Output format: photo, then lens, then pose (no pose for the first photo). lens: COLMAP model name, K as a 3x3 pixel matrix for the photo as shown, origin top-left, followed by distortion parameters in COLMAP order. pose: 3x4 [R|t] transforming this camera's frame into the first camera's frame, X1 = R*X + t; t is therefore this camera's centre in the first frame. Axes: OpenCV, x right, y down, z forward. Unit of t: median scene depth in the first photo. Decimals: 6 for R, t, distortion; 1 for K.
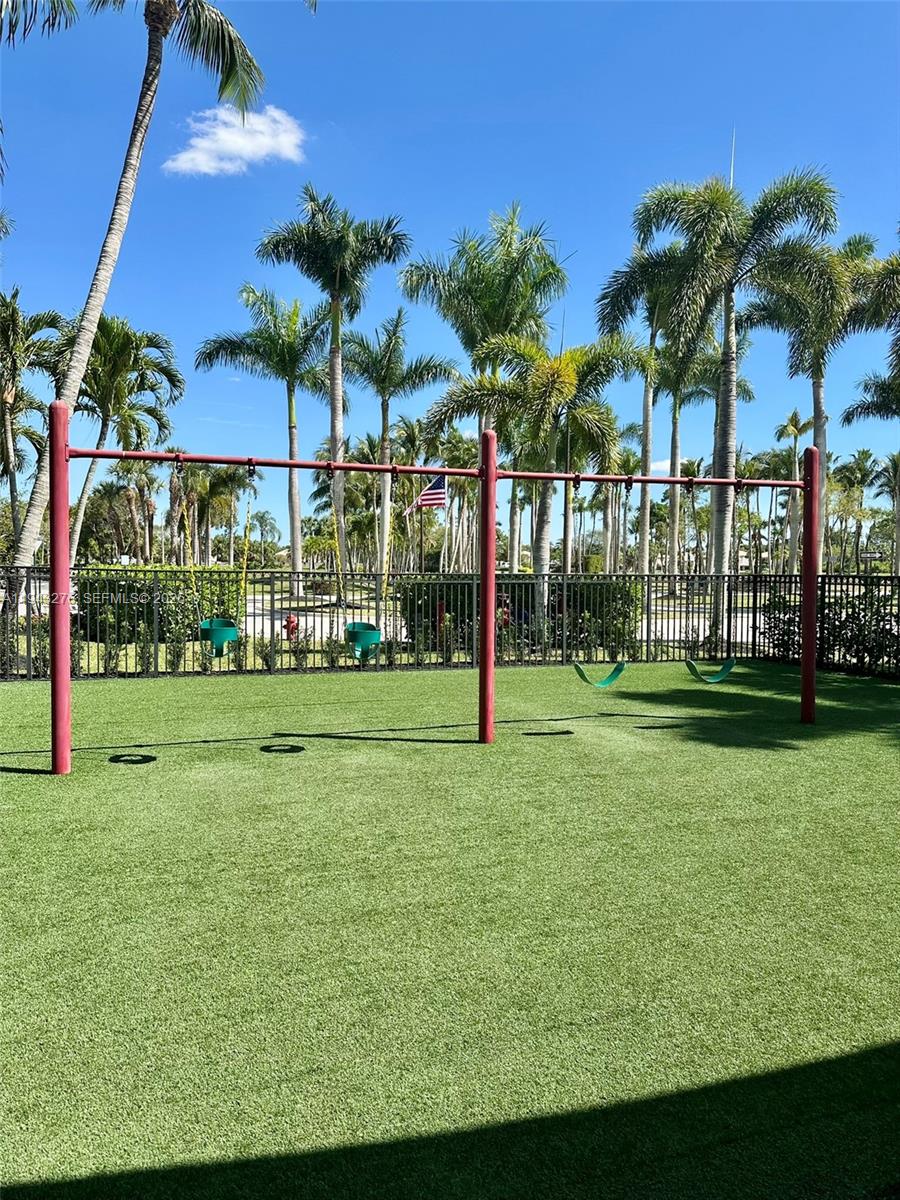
lens RADIAL K [[839.1, 0, 449.9], [0, 839.1, 608.6], [0, 0, 1]] dist [0.002848, -0.000207]
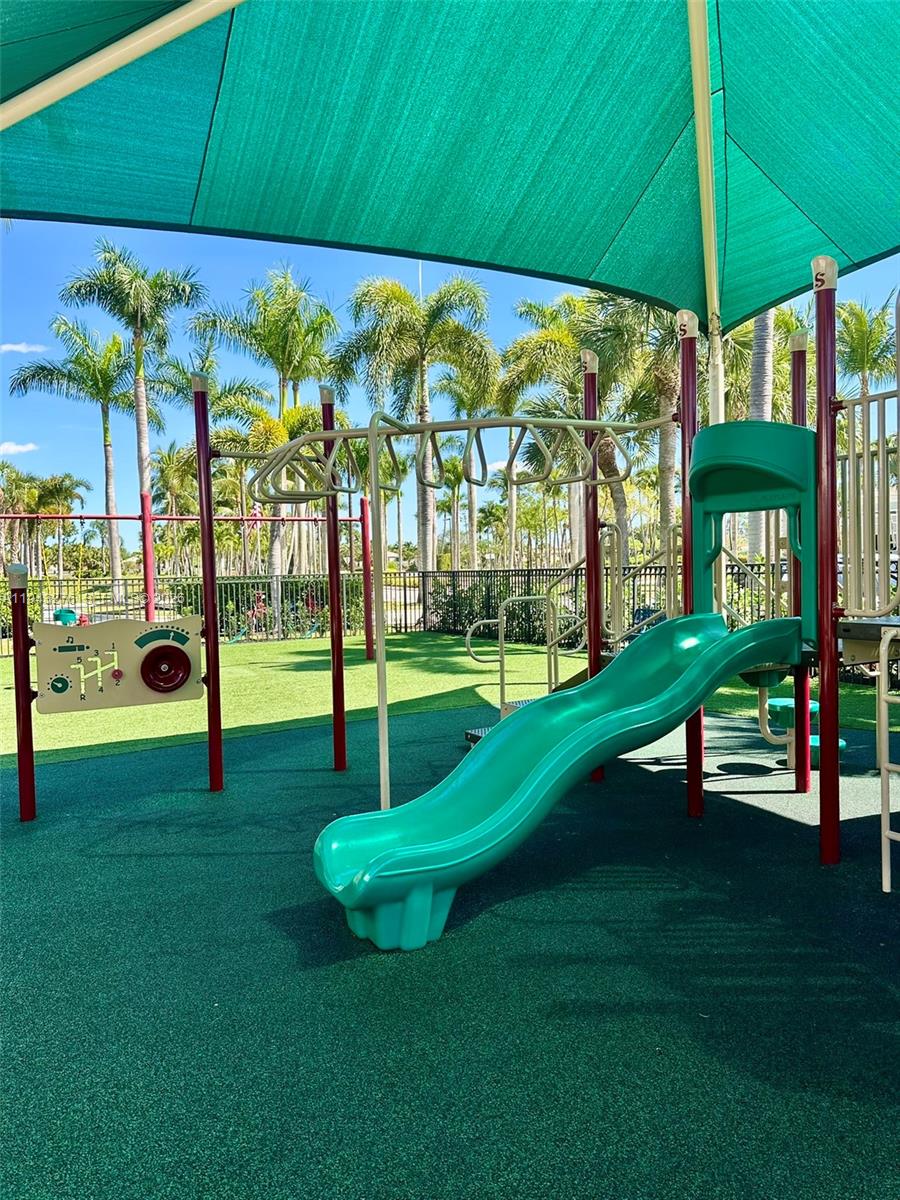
lens RADIAL K [[839.1, 0, 450.6], [0, 839.1, 589.1], [0, 0, 1]] dist [0.002848, -0.000207]
pose [[0.985499, -0.033071, 0.166425, 0.064724], [0.037036, 0.999098, -0.020778, 0.007234], [-0.165588, 0.026641, 0.985835, -0.145730]]
